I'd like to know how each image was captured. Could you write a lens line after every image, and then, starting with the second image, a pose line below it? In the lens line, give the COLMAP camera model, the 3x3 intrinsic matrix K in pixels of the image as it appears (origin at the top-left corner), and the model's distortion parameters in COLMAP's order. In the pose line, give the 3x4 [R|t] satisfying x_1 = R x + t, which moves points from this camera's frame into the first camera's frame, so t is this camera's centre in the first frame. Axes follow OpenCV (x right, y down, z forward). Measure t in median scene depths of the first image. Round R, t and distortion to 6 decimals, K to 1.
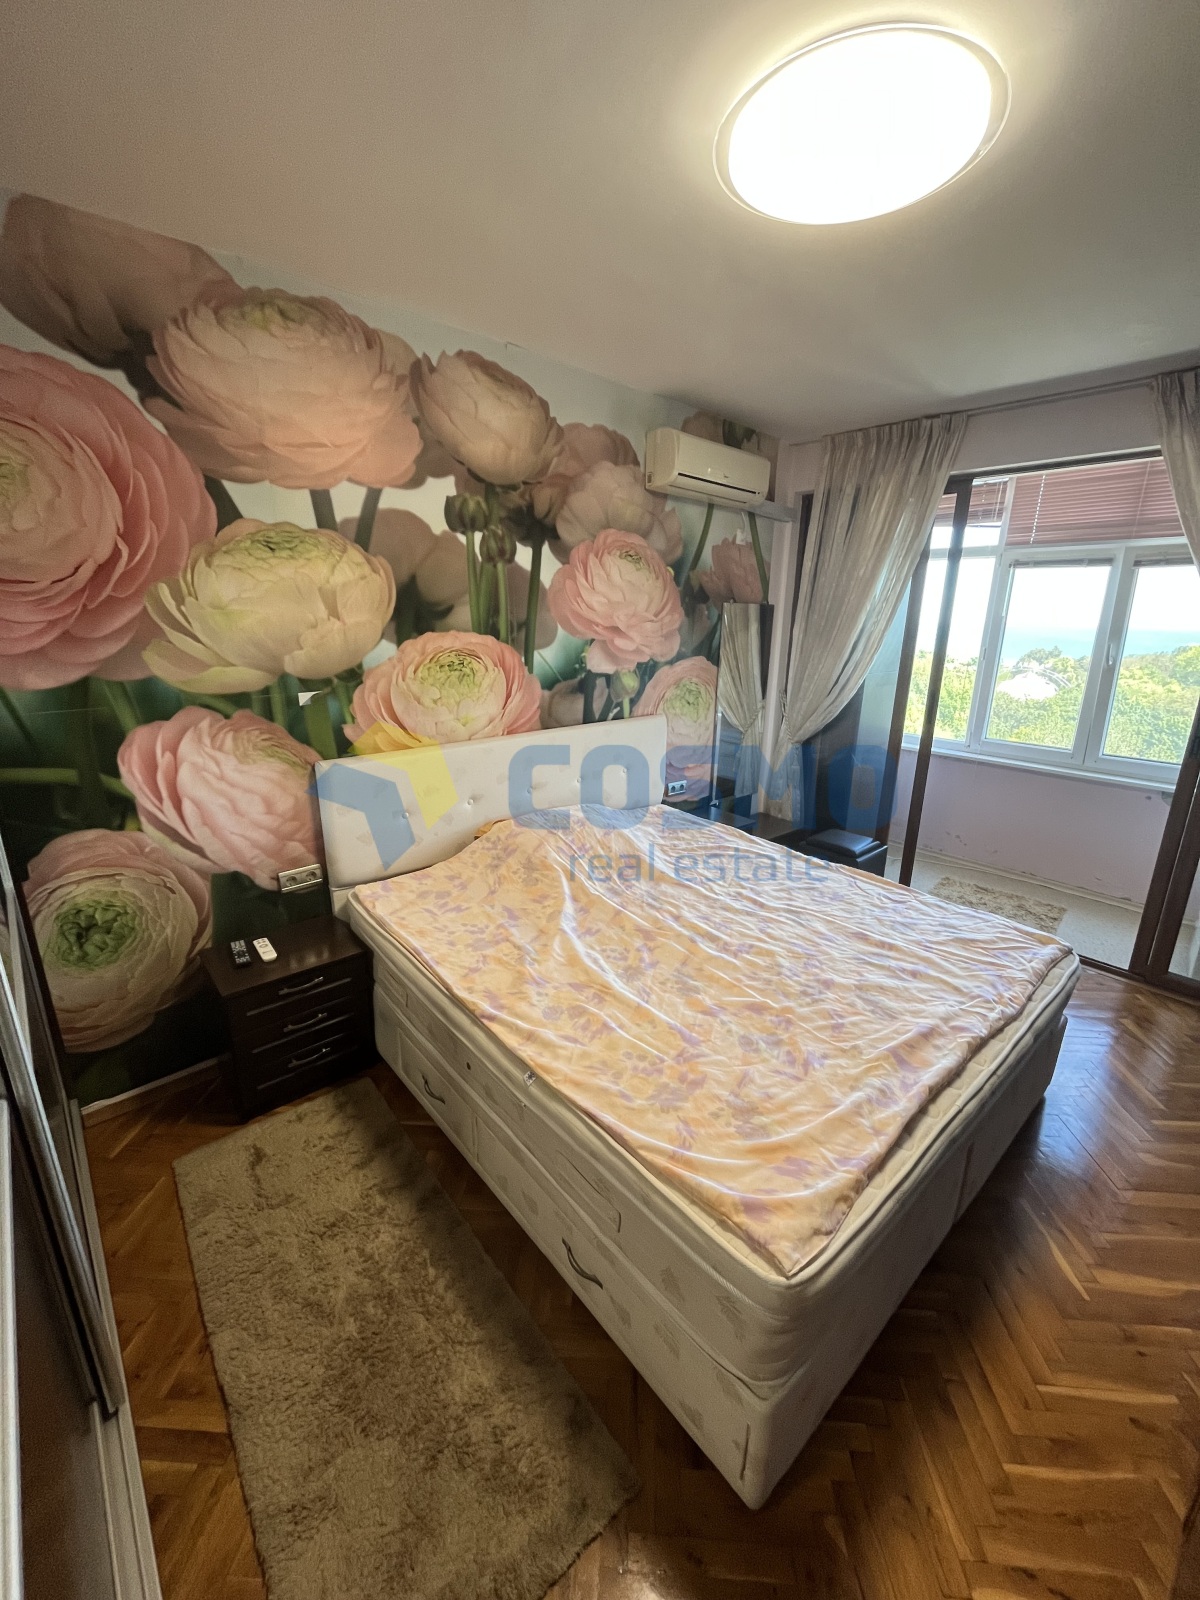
lens RADIAL K [[655.2, 0, 601.0], [0, 655.2, 791.1], [0, 0, 1]] dist [0.001409, 0.000331]
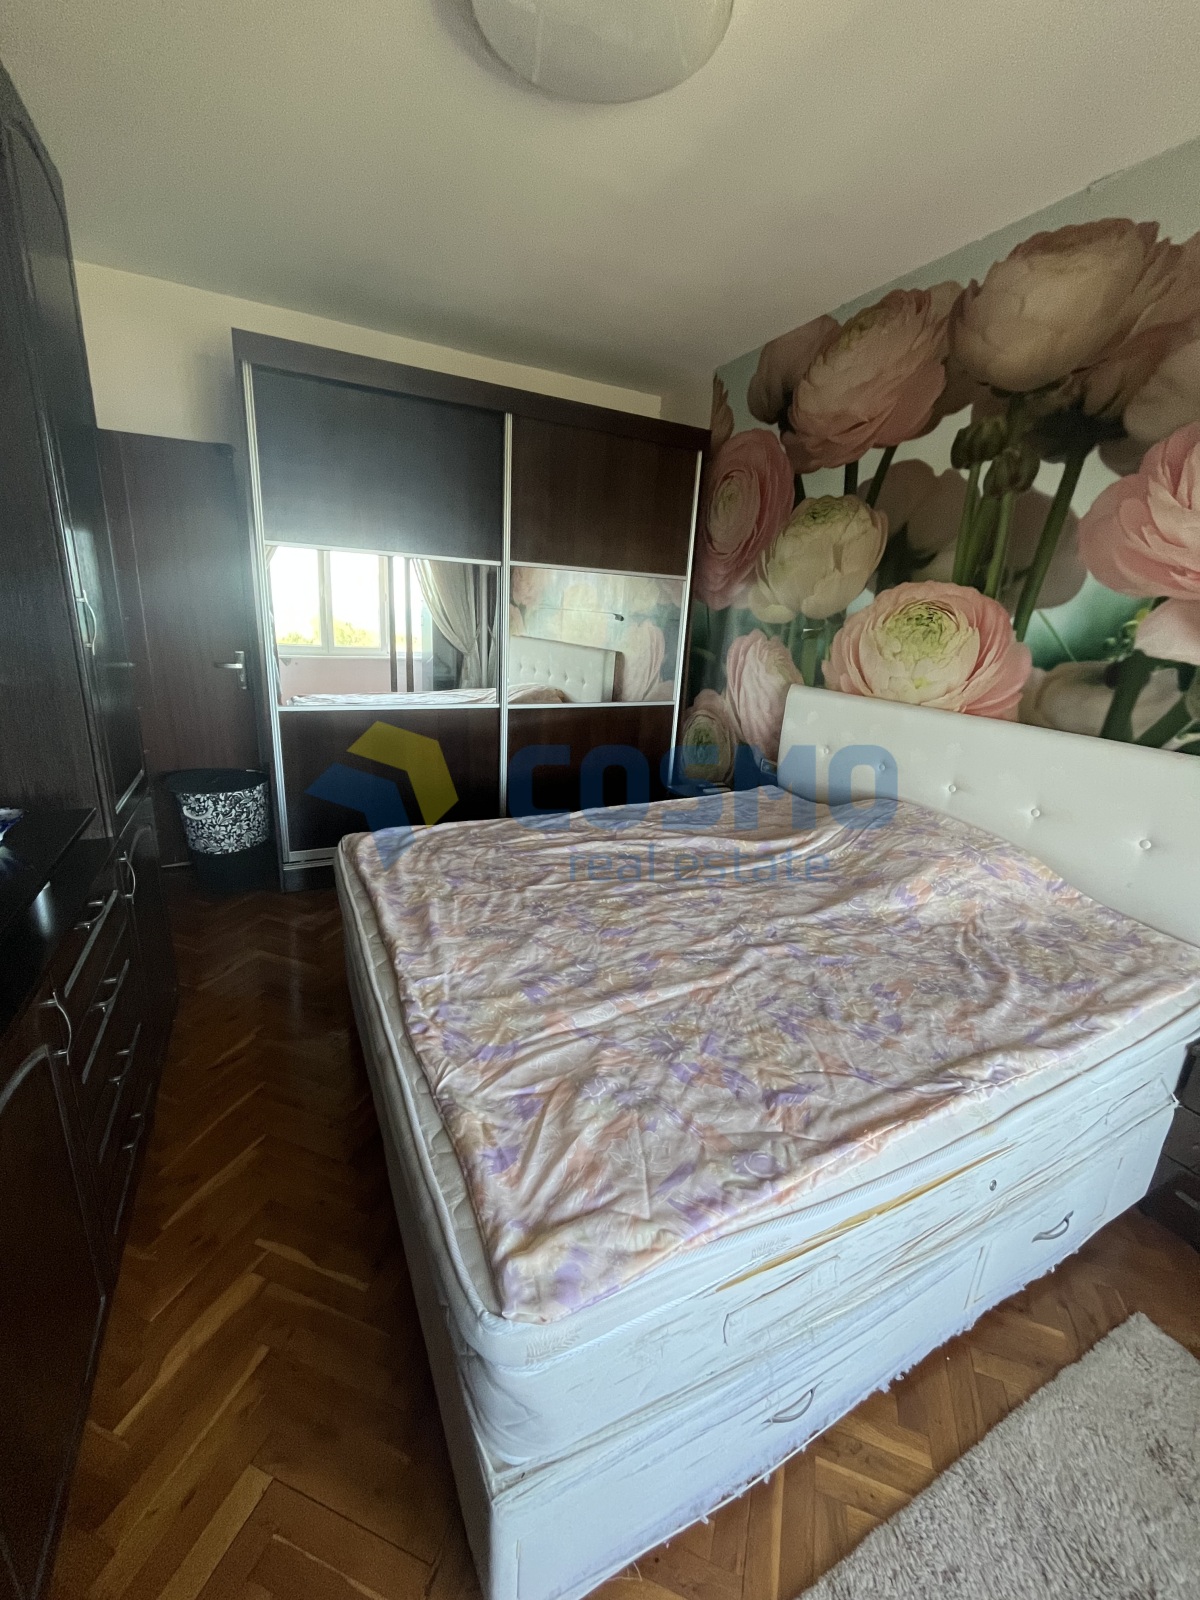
lens RADIAL K [[655.2, 0, 601.0], [0, 655.2, 791.1], [0, 0, 1]] dist [0.001409, 0.000331]
pose [[-0.256873, 0.237055, -0.936921, 0.837173], [-0.318345, 0.894593, 0.313625, -0.125545], [0.912509, 0.378826, -0.154332, 0.851362]]
